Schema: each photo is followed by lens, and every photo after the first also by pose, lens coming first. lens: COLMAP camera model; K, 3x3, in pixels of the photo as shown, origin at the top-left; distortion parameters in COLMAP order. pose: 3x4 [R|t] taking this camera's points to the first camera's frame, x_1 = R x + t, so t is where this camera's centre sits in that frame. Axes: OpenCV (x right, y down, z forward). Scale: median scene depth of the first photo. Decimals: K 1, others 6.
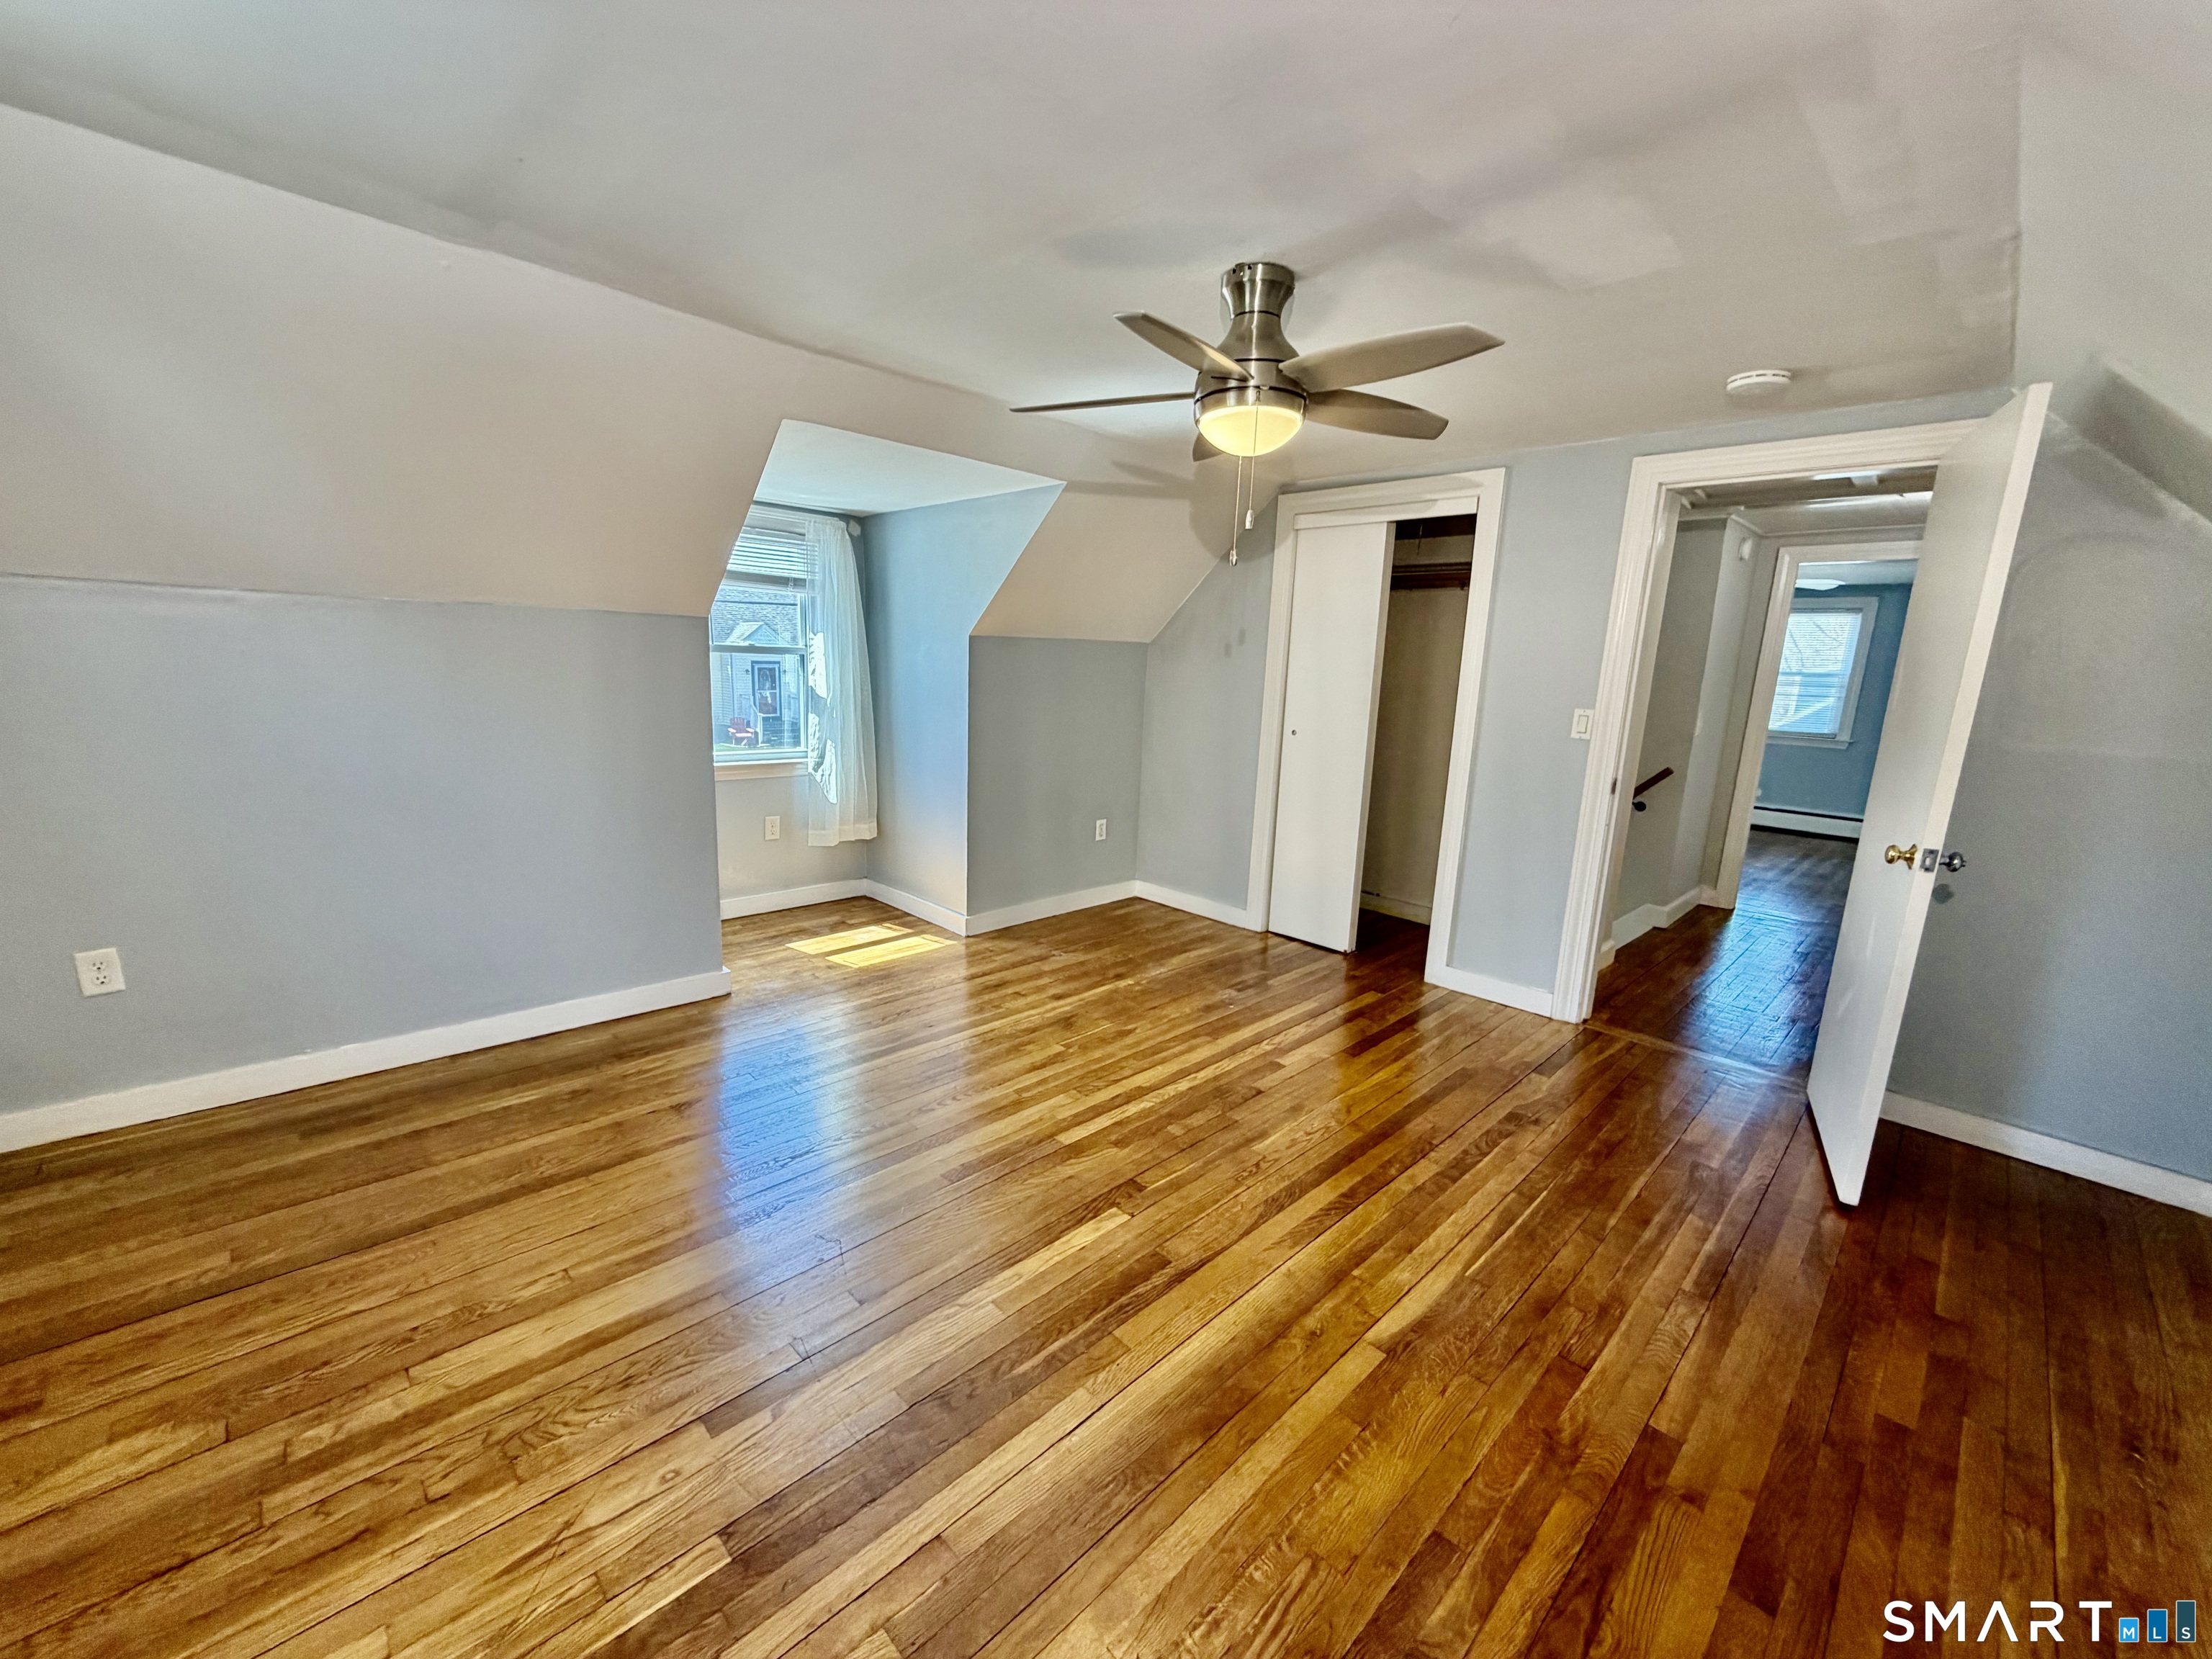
lens RADIAL K [[881.3, 0, 1099.8], [0, 881.3, 826.6], [0, 0, 1]] dist [-0.000573, 0.000631]
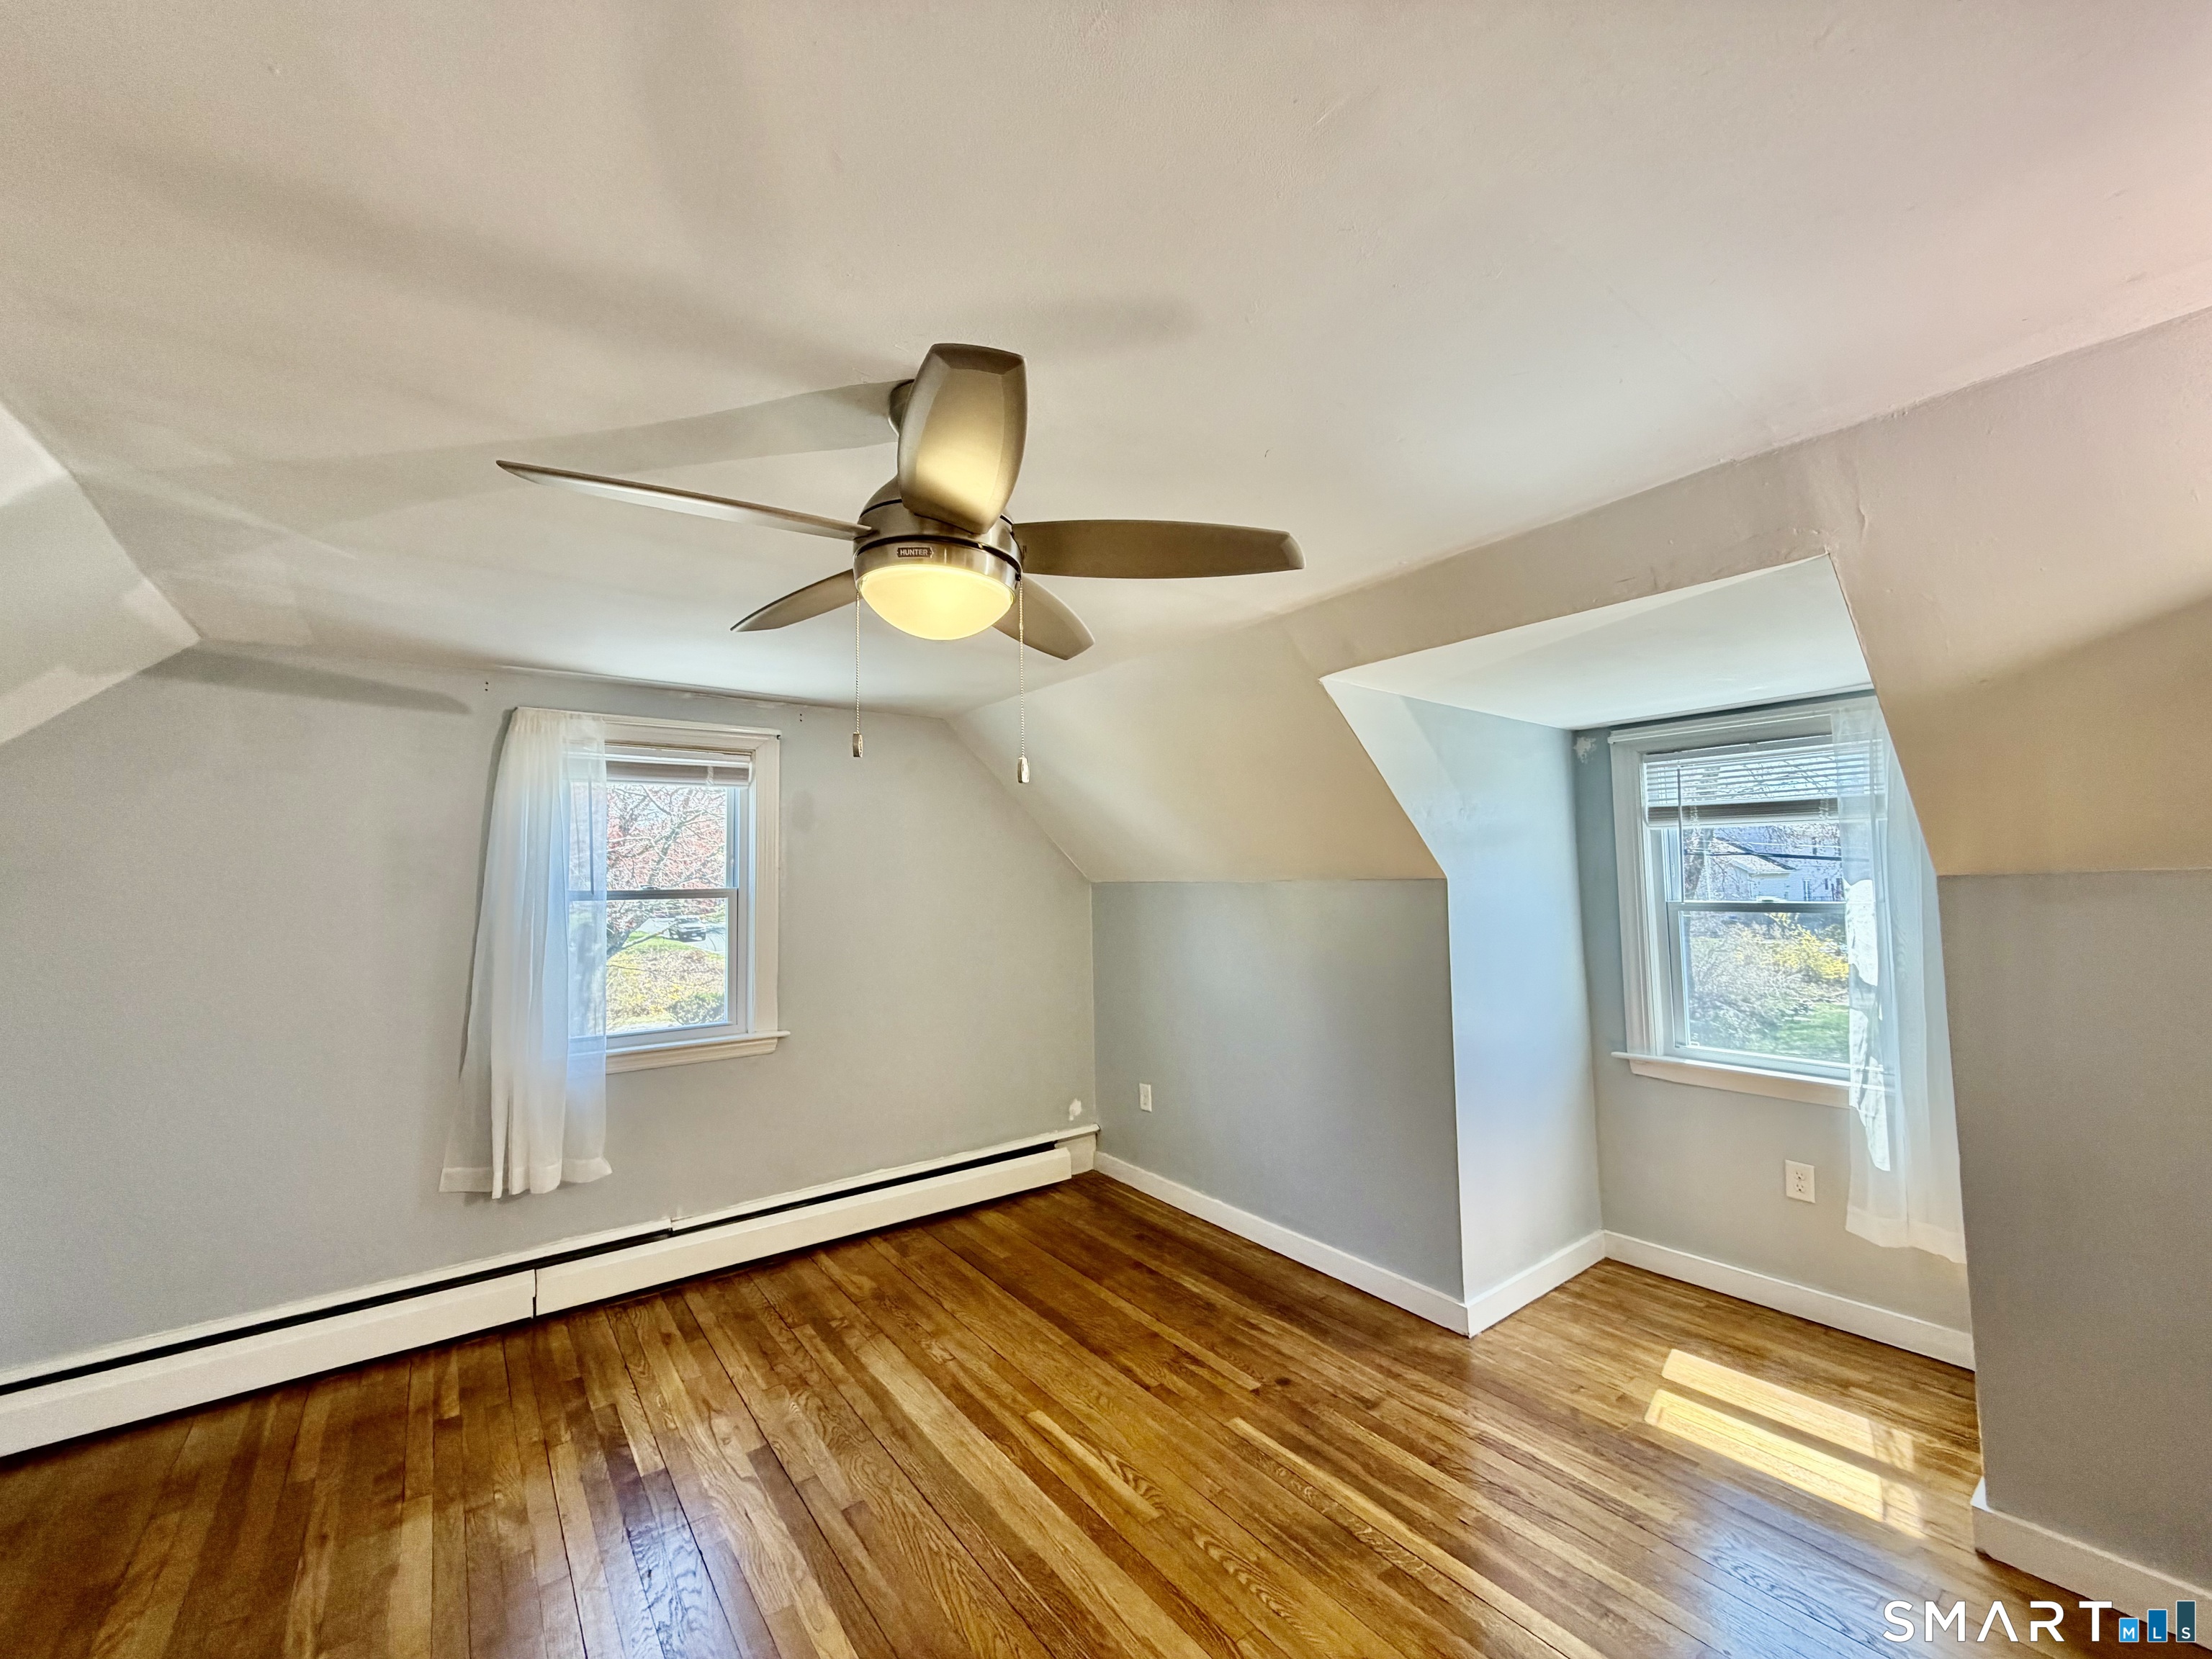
lens RADIAL K [[881.3, 0, 1096.4], [0, 881.3, 831.7], [0, 0, 1]] dist [-0.000573, 0.000631]
pose [[-0.131385, -0.097685, -0.986507, 0.628753], [-0.177660, 0.981342, -0.073513, -0.195035], [0.975282, 0.165604, -0.146288, 0.975211]]
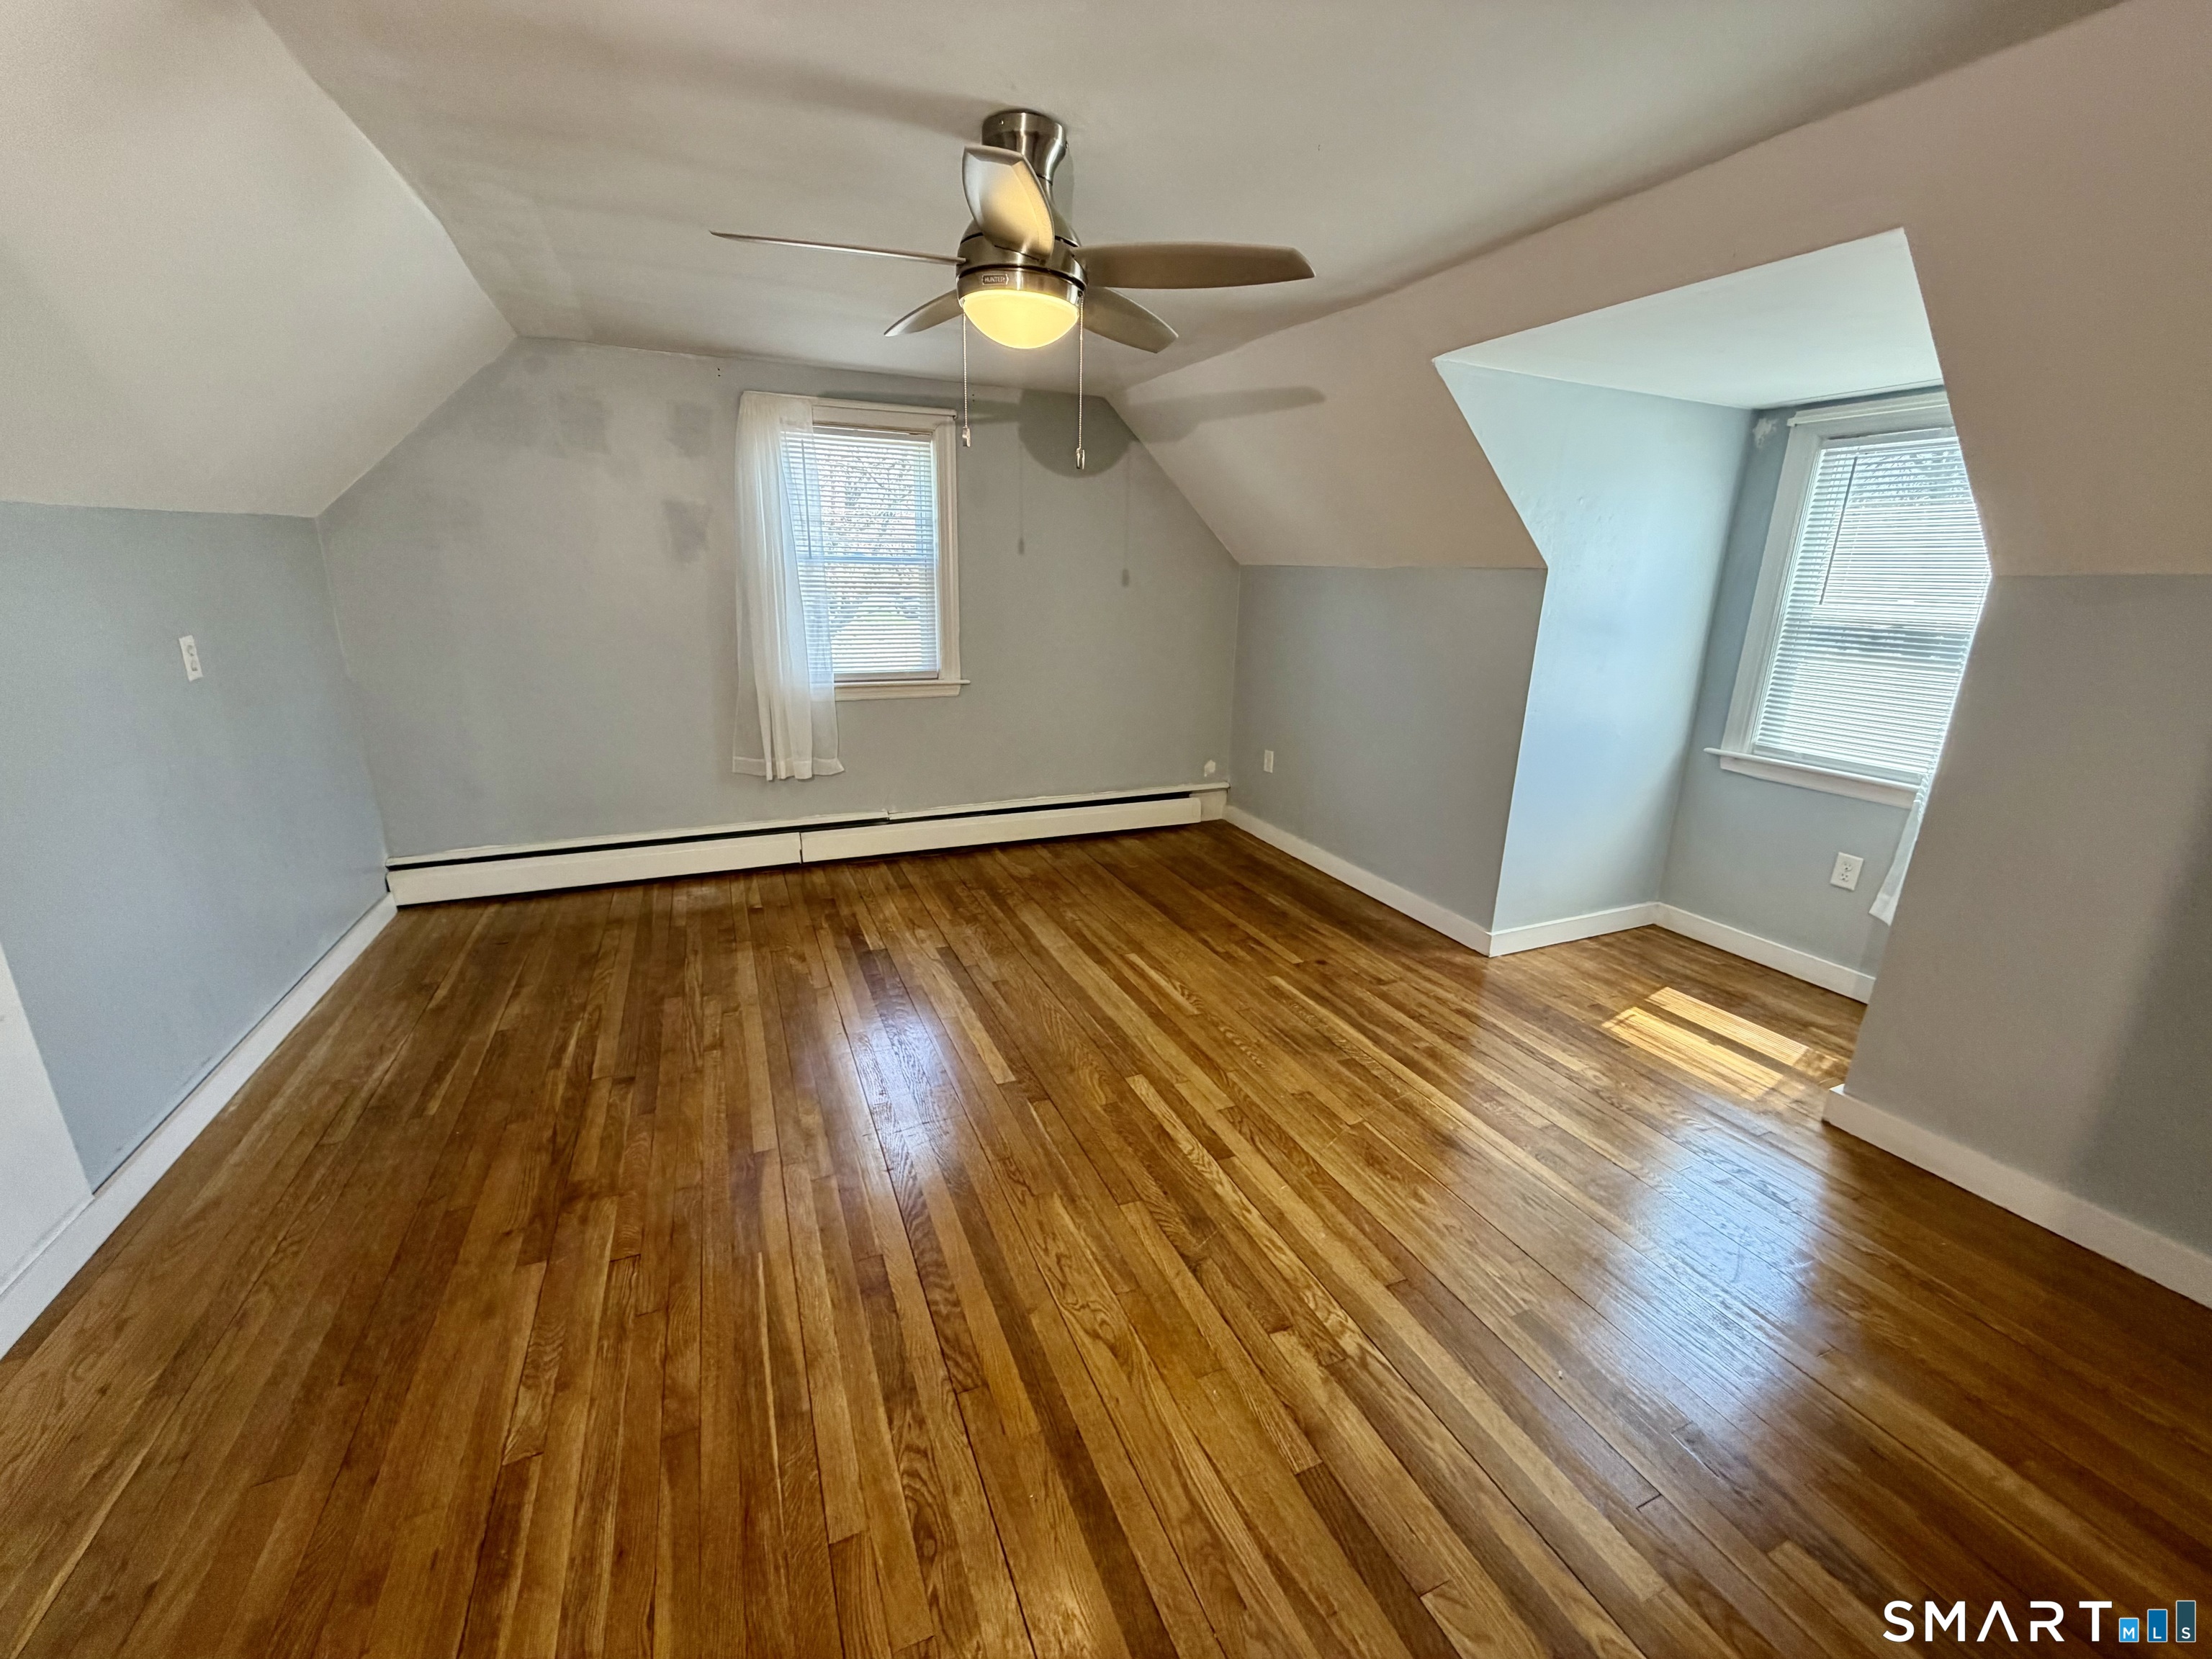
lens RADIAL K [[881.3, 0, 1097.8], [0, 881.3, 828.4], [0, 0, 1]] dist [-0.000573, 0.000631]
pose [[-0.354874, 0.213533, -0.910202, 0.820051], [-0.211983, 0.929834, 0.300787, -0.201534], [0.910565, 0.299689, -0.284708, 1.150753]]
